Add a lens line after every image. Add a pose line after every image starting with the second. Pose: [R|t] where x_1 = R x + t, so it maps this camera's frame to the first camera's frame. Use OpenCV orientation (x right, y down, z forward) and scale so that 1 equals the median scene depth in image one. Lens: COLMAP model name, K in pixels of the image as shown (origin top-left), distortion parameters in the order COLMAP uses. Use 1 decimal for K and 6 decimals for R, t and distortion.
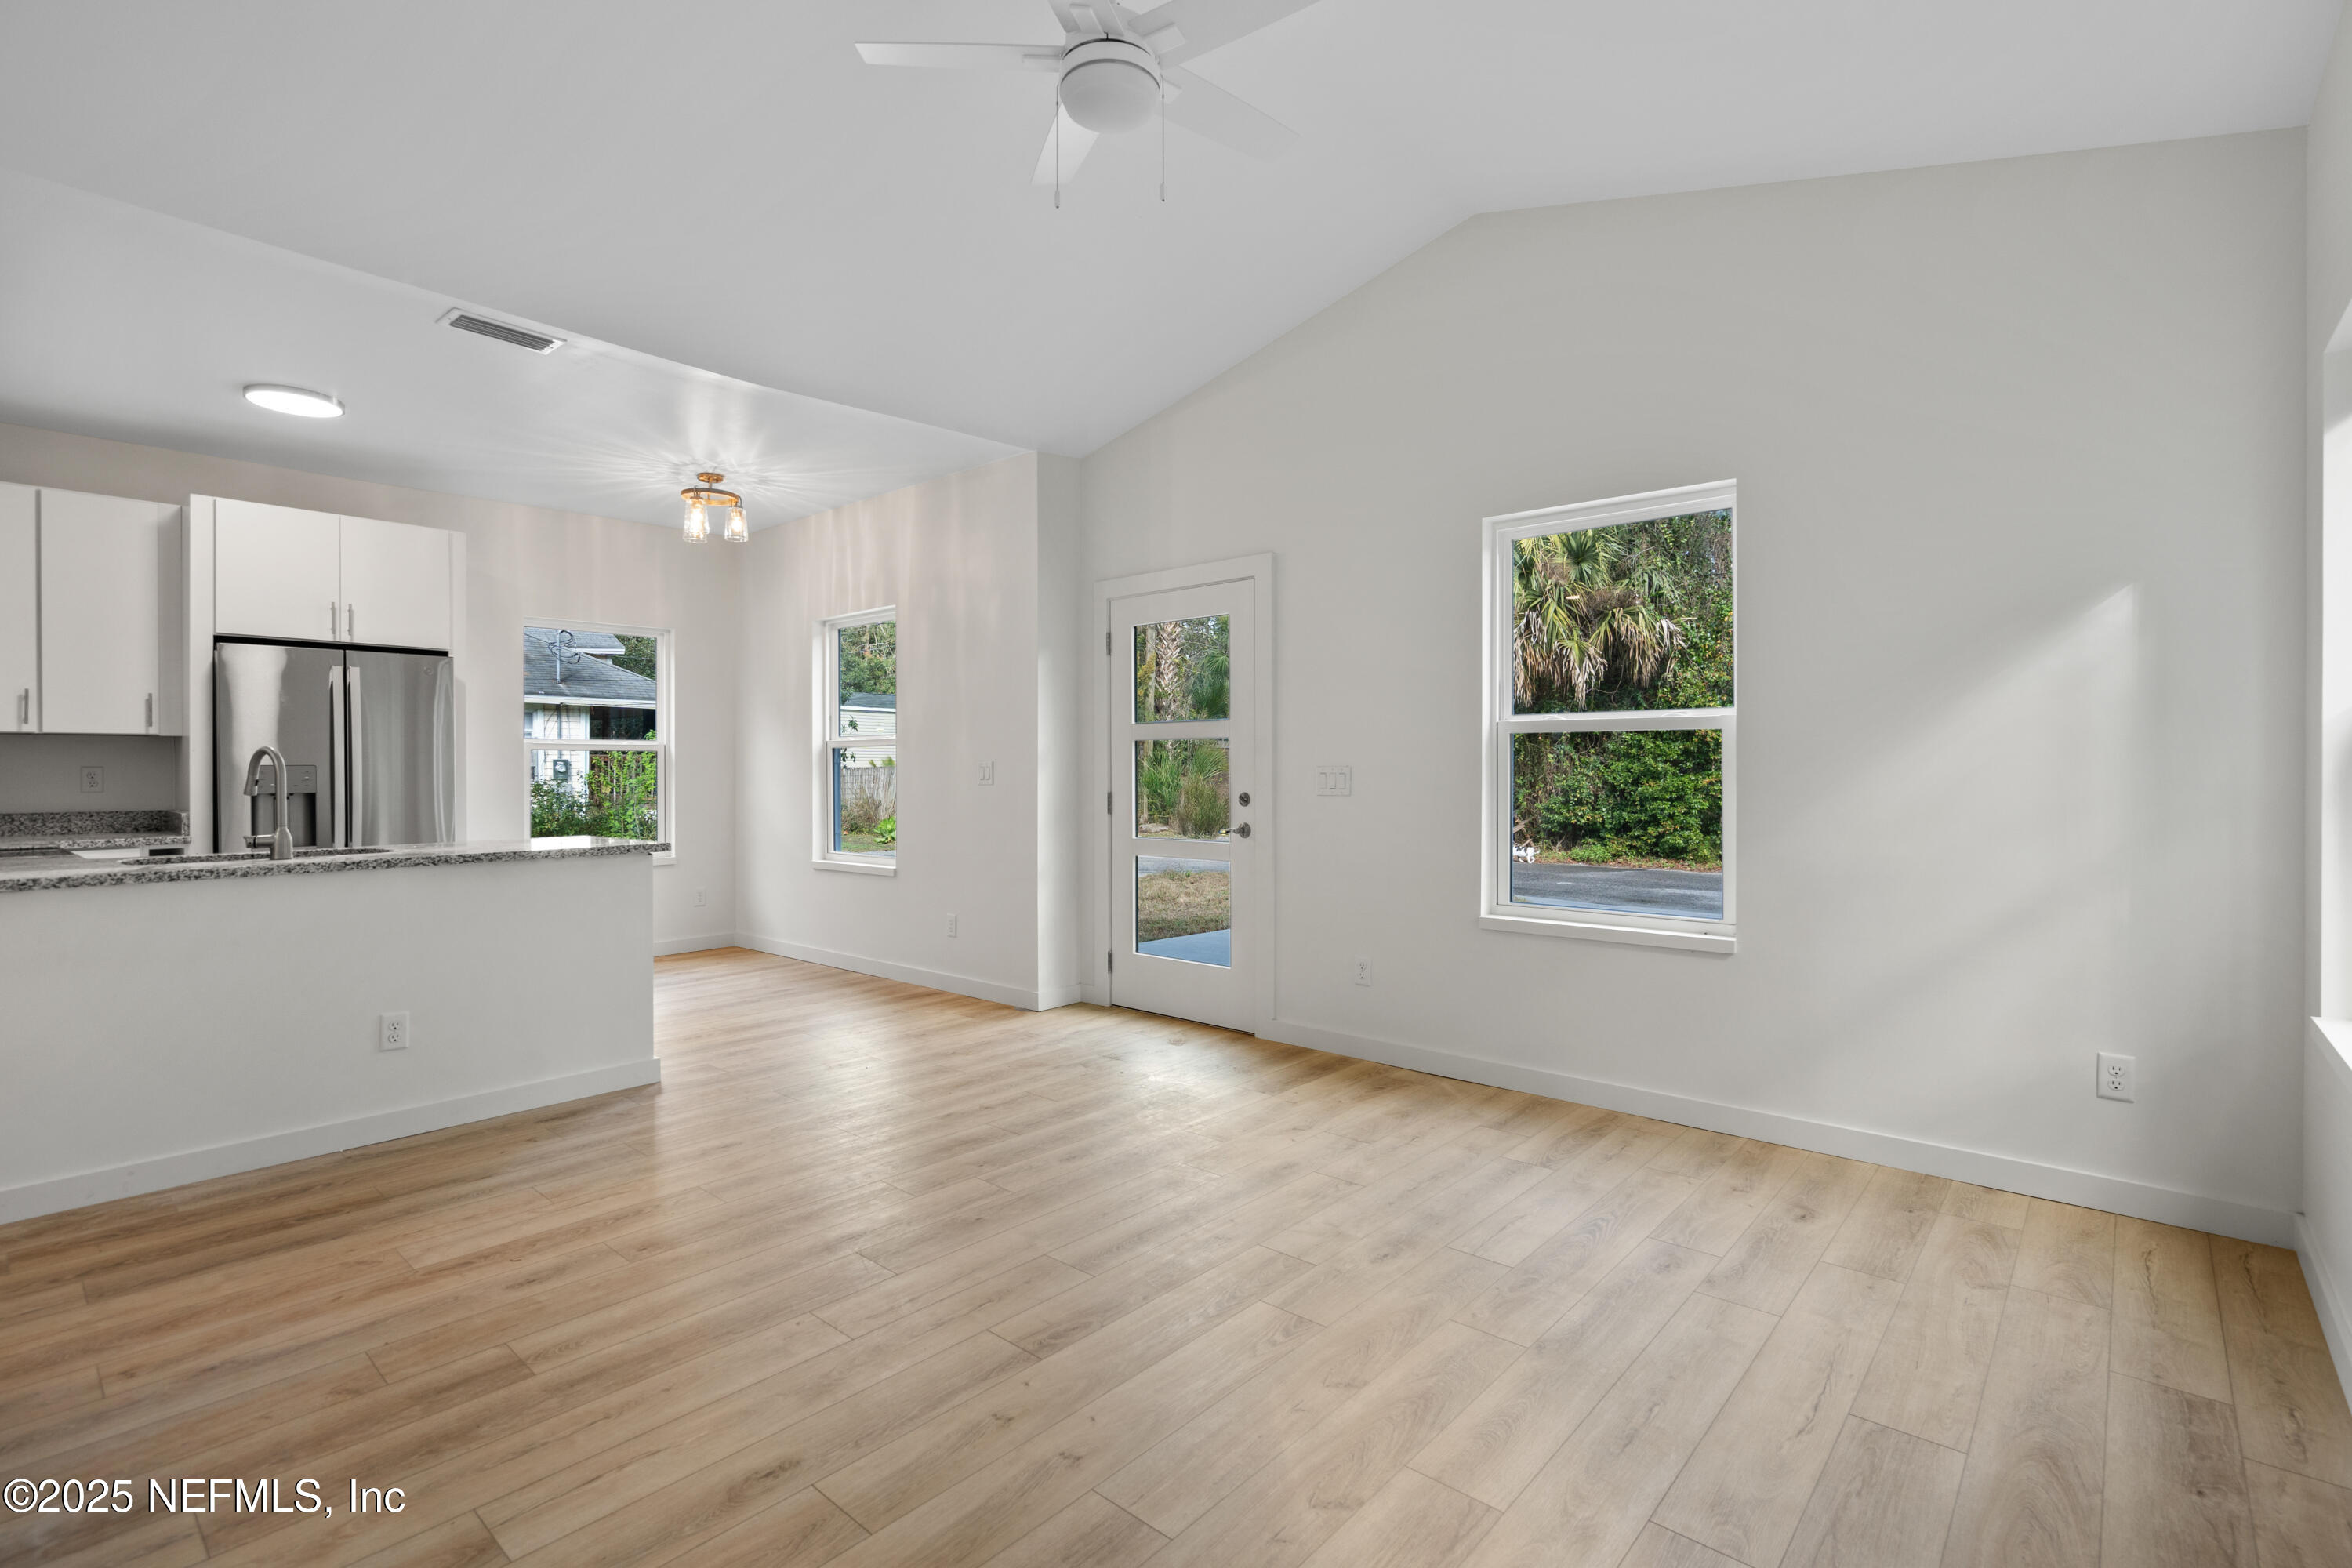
lens RADIAL K [[1076.2, 0, 1198.0], [0, 1076.2, 797.6], [0, 0, 1]] dist [-0.006766, 0.003482]
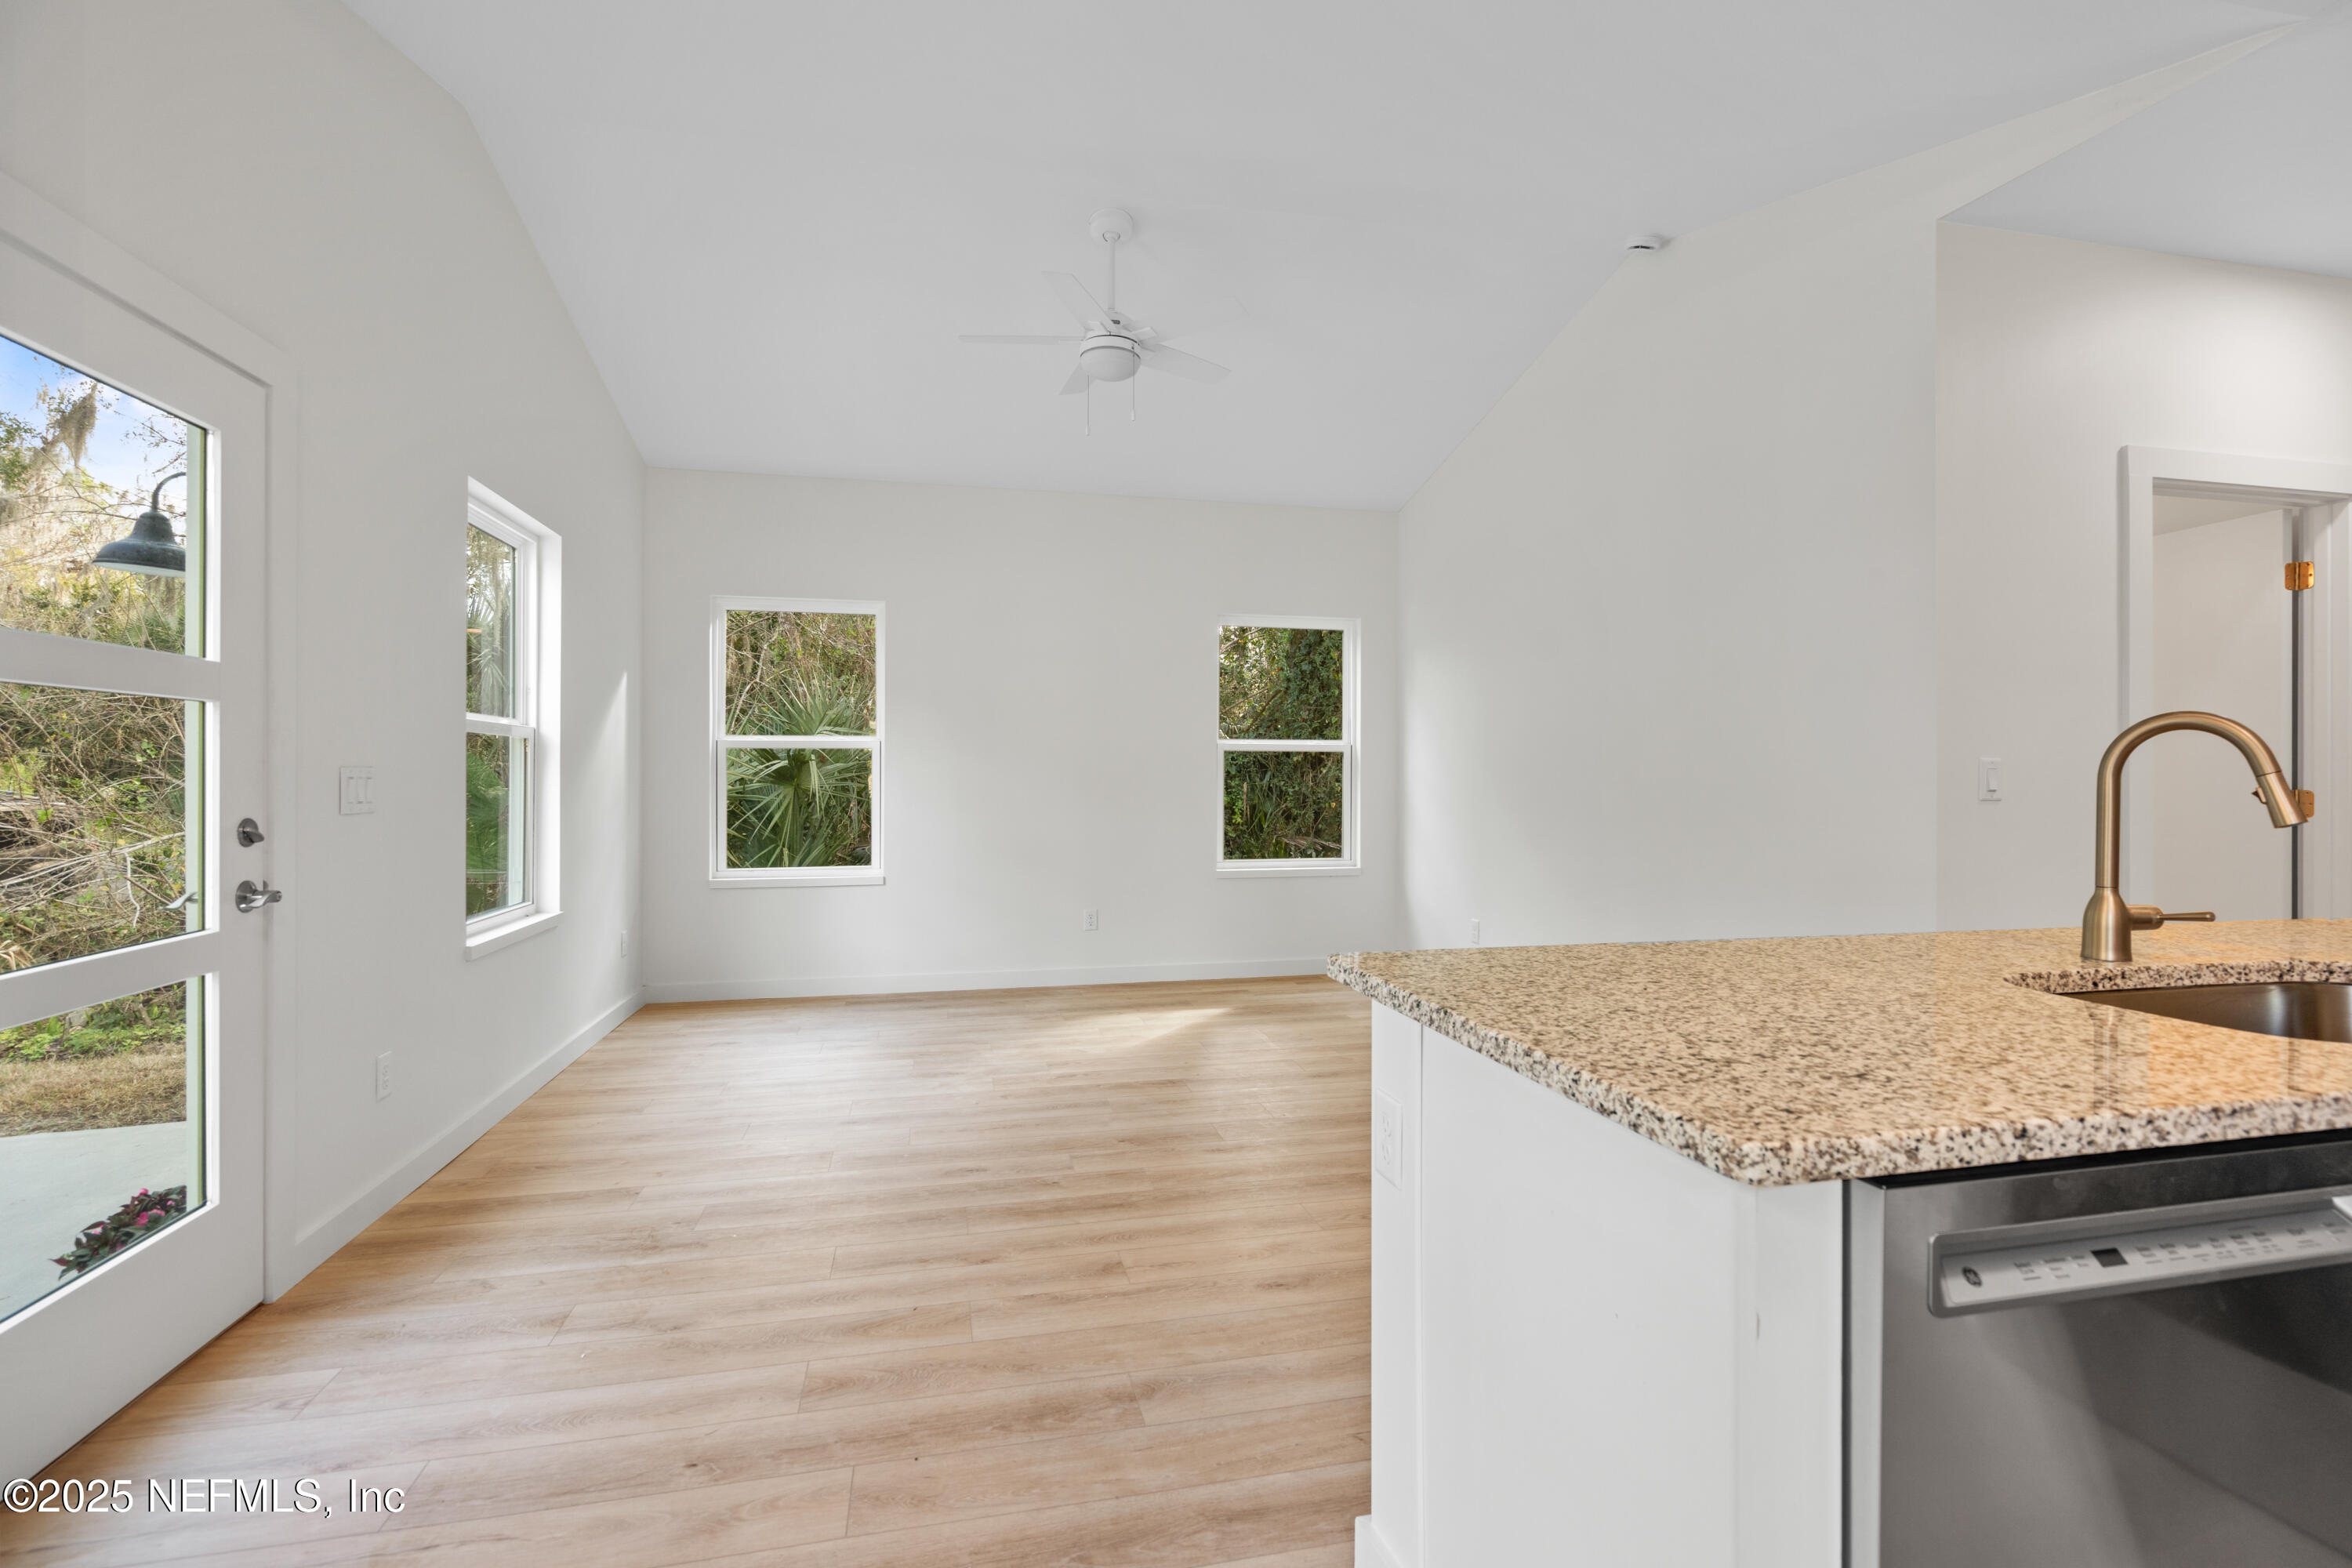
lens RADIAL K [[1076.2, 0, 1167.9], [0, 1076.2, 774.5], [0, 0, 1]] dist [-0.006766, 0.003482]
pose [[-0.804394, 0.000942, 0.594095, -0.664077], [0.017008, 0.999625, 0.021443, -0.031521], [-0.593852, 0.027353, -0.804109, 1.327359]]
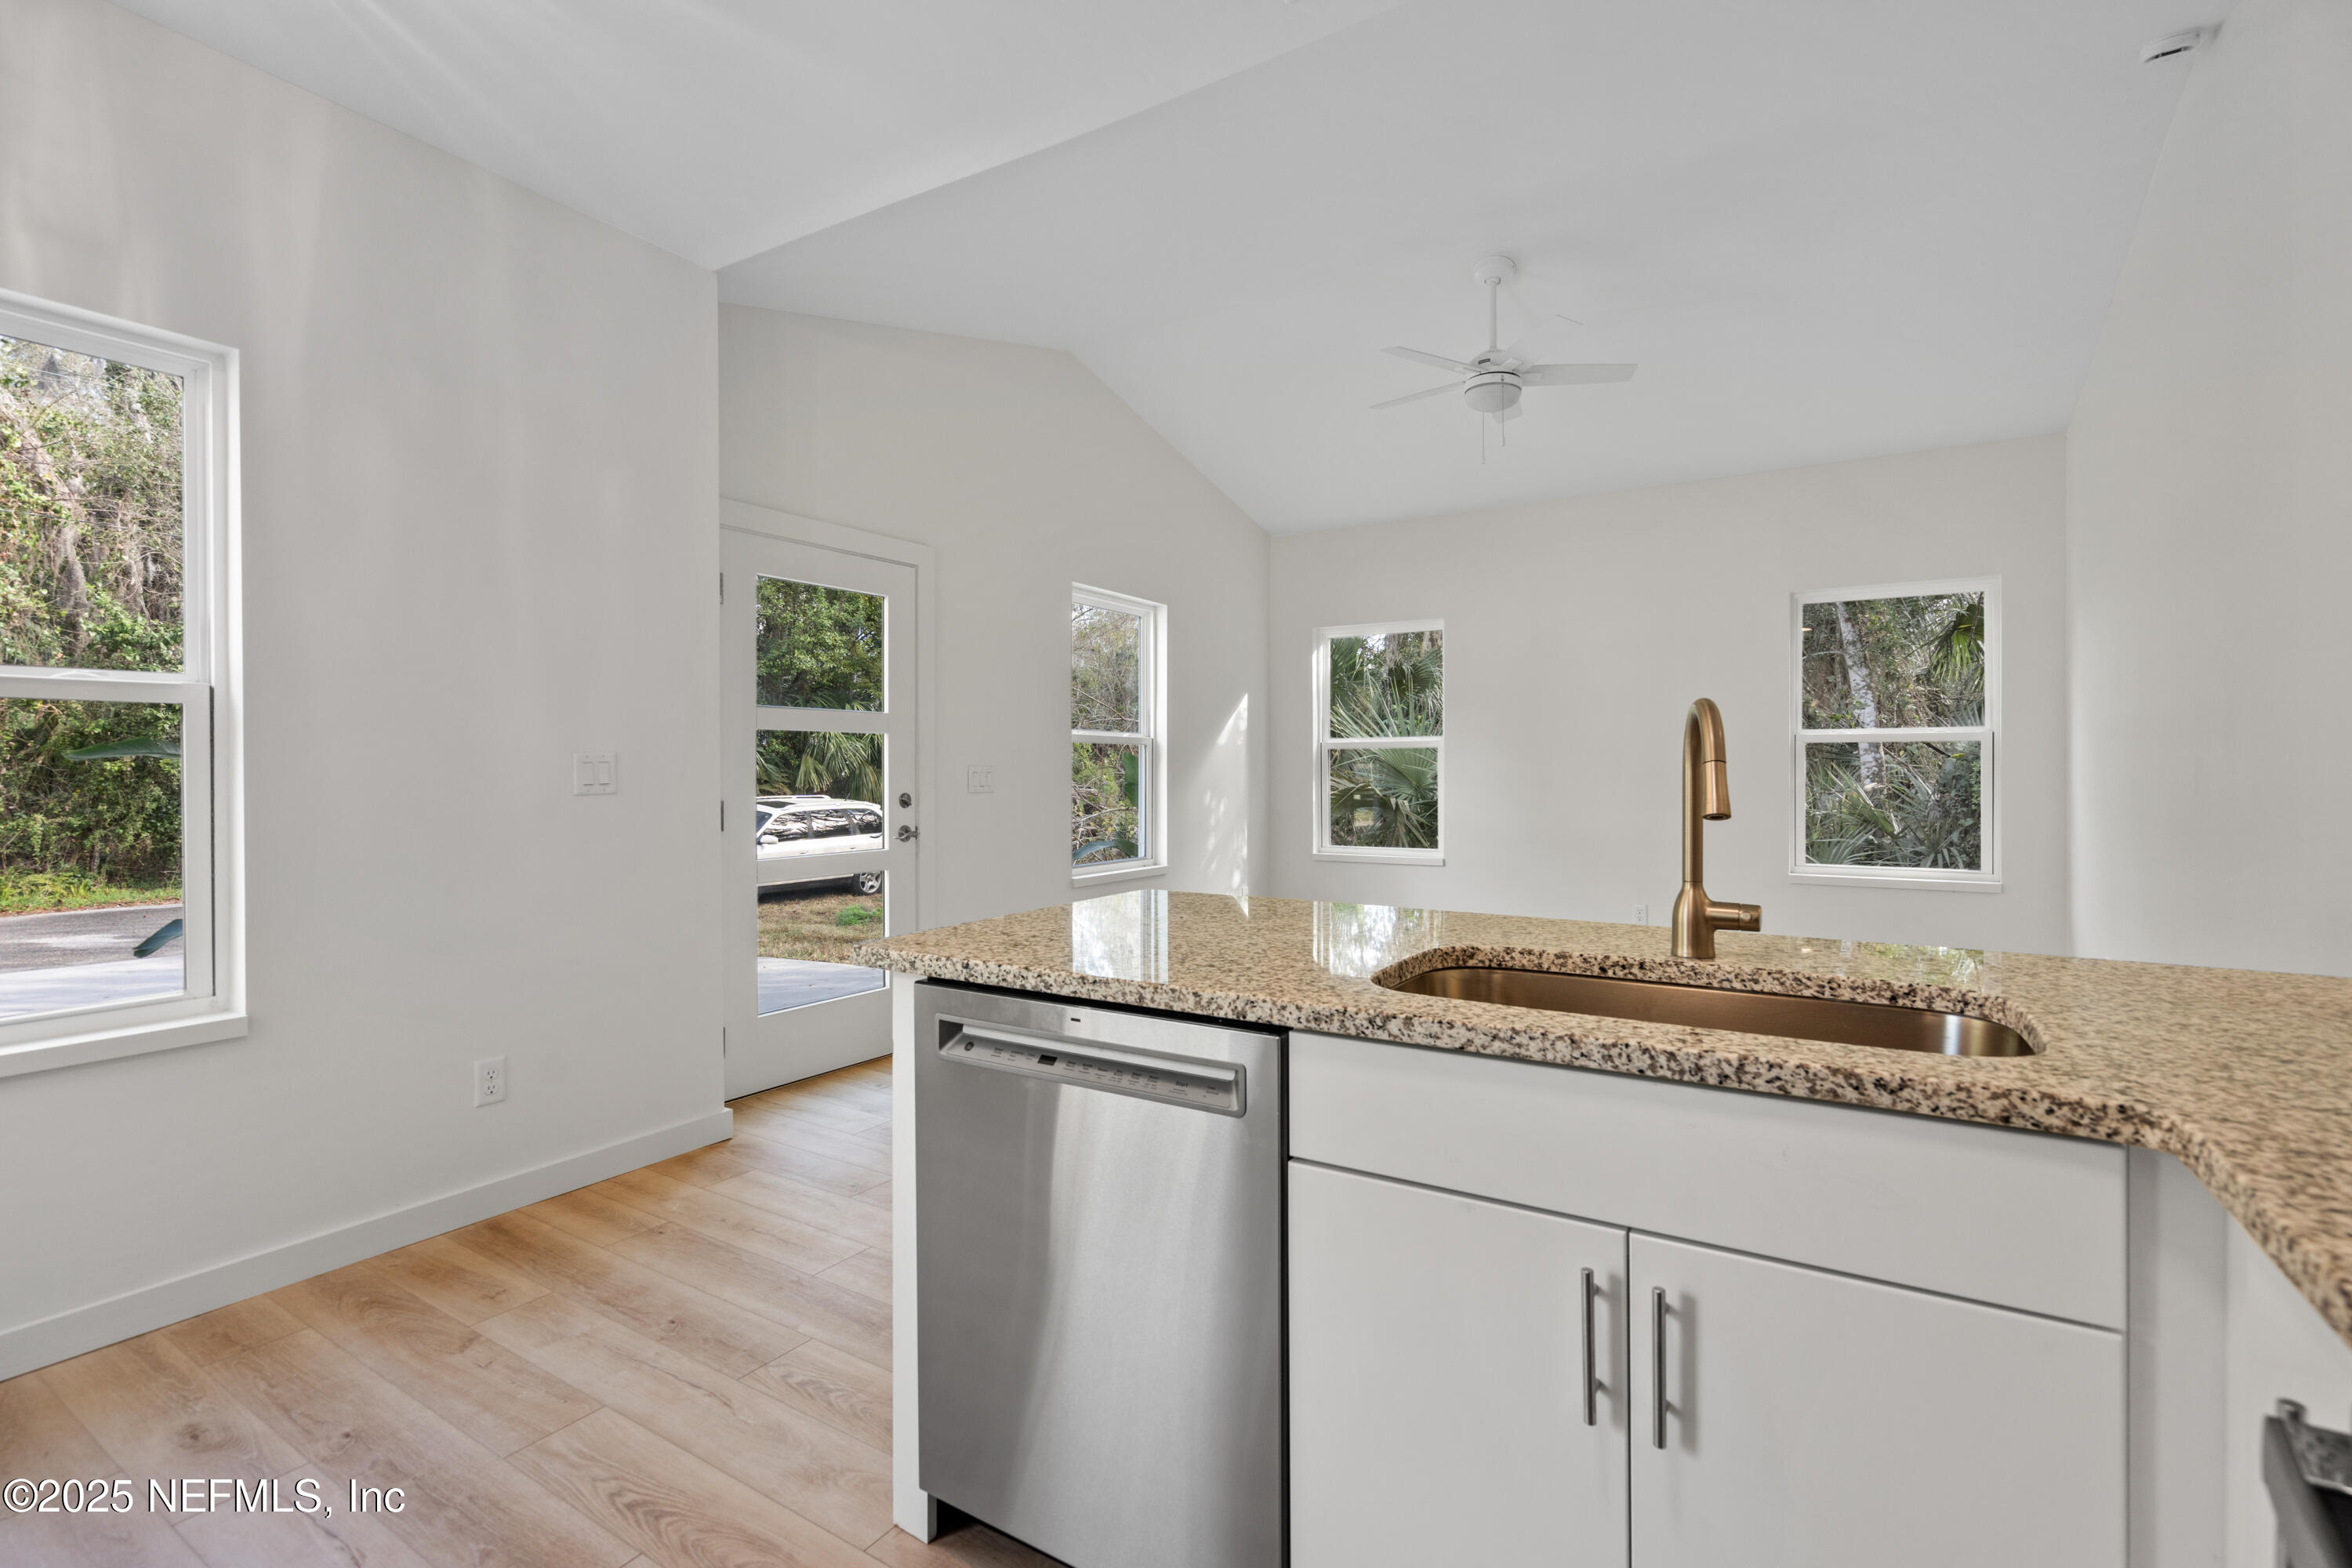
lens RADIAL K [[1076.2, 0, 1188.5], [0, 1076.2, 769.6], [0, 0, 1]] dist [-0.006766, 0.003482]
pose [[-0.152049, 0.002702, 0.988369, -1.049848], [0.029919, 0.999551, 0.001870, -0.022287], [-0.987920, 0.029855, -0.152061, 1.048784]]
